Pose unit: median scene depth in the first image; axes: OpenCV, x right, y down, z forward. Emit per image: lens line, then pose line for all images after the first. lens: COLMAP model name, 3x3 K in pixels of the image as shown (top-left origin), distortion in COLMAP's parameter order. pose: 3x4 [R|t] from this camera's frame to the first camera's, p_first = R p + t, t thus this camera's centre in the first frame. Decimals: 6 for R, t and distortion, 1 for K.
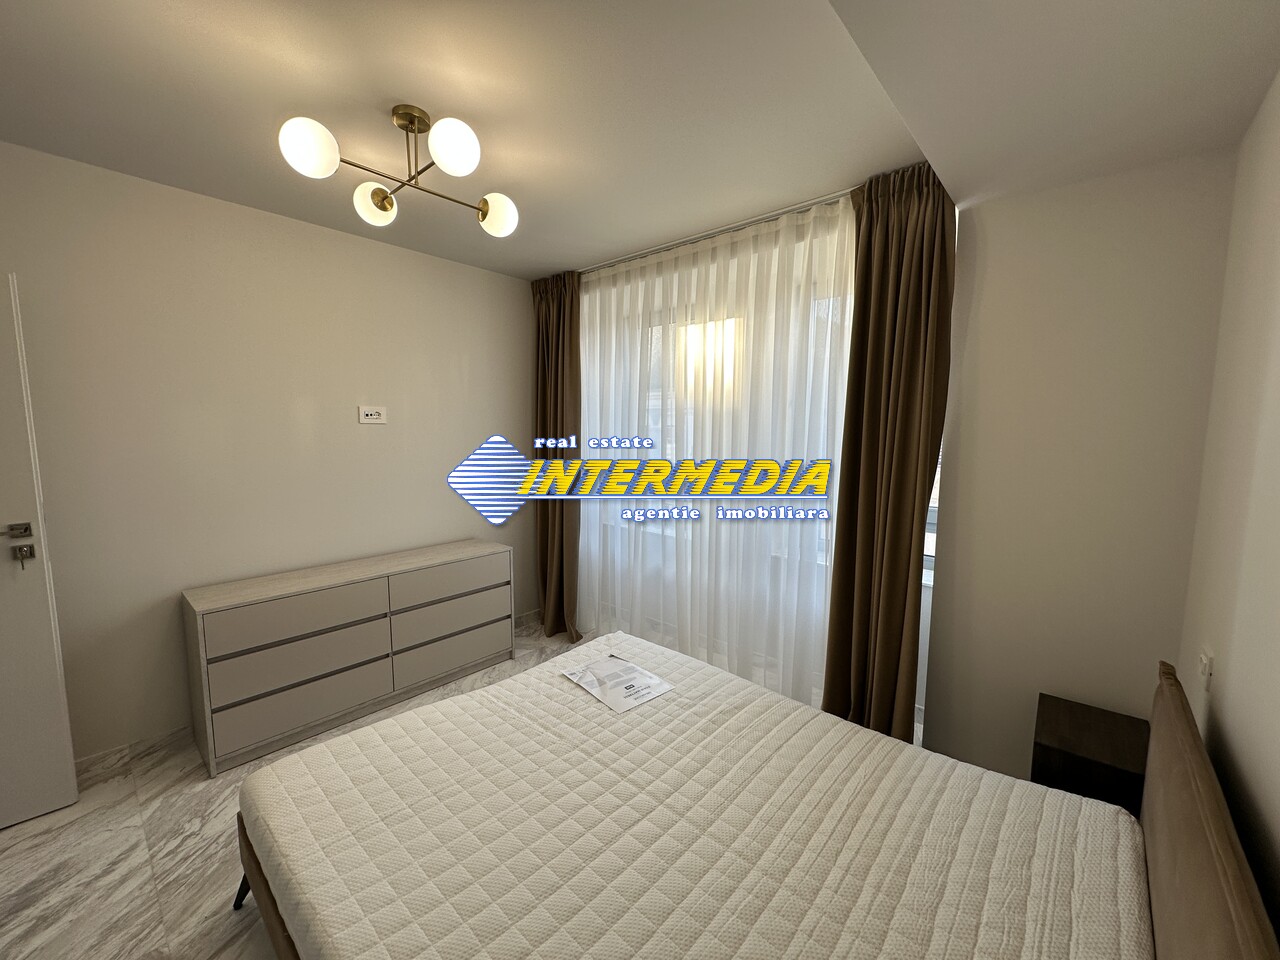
lens RADIAL K [[507.9, 0, 640.0], [0, 507.9, 480.0], [0, 0, 1]] dist [-0.003099, 0.000479]
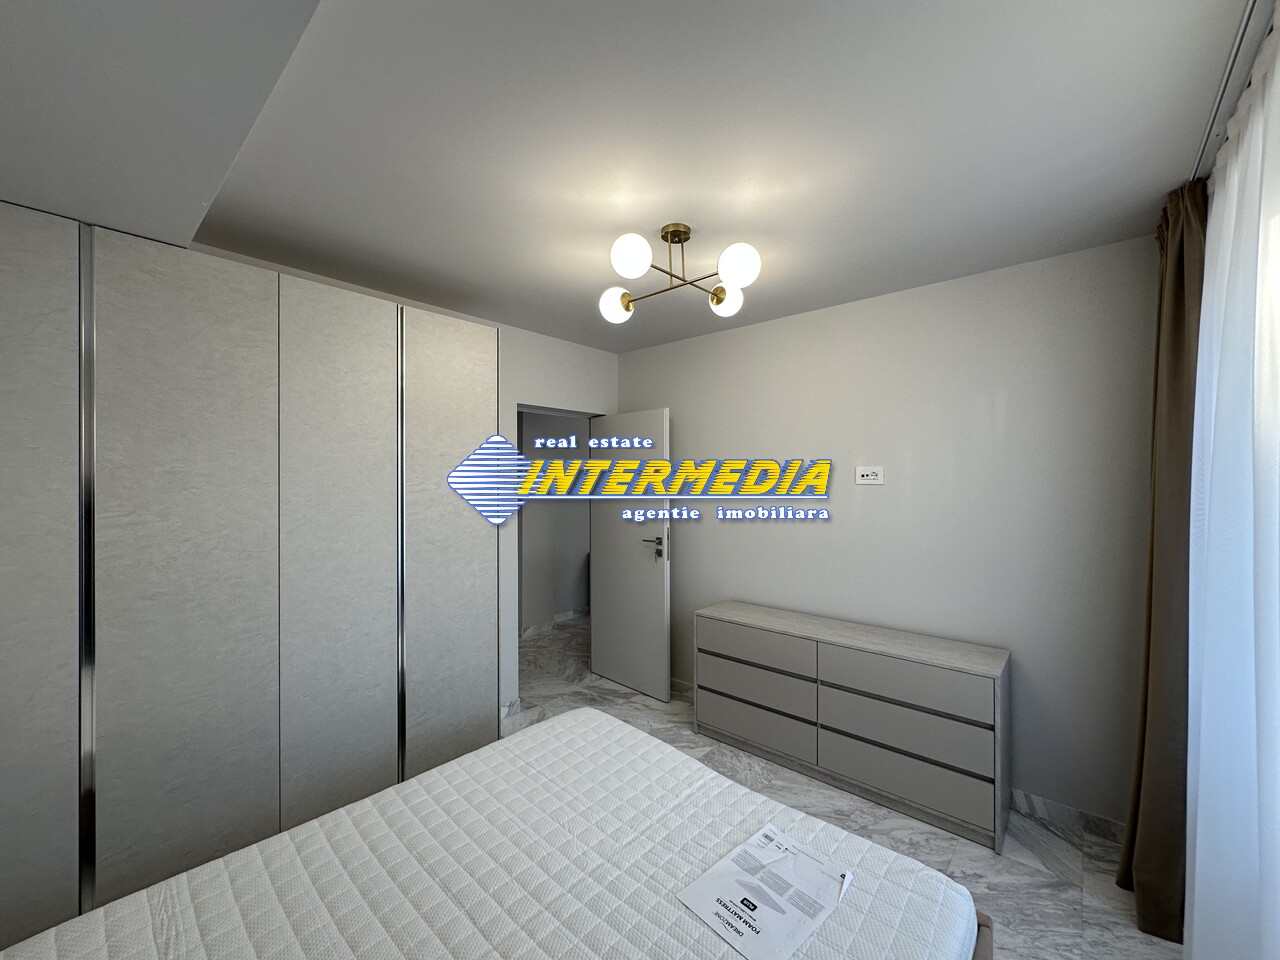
lens RADIAL K [[507.9, 0, 640.0], [0, 507.9, 480.0], [0, 0, 1]] dist [-0.003099, 0.000479]
pose [[0.005953, -0.001913, -0.999980, 0.490633], [-0.102348, 0.994746, -0.002512, -0.083455], [0.994731, 0.102361, 0.005726, 0.645535]]
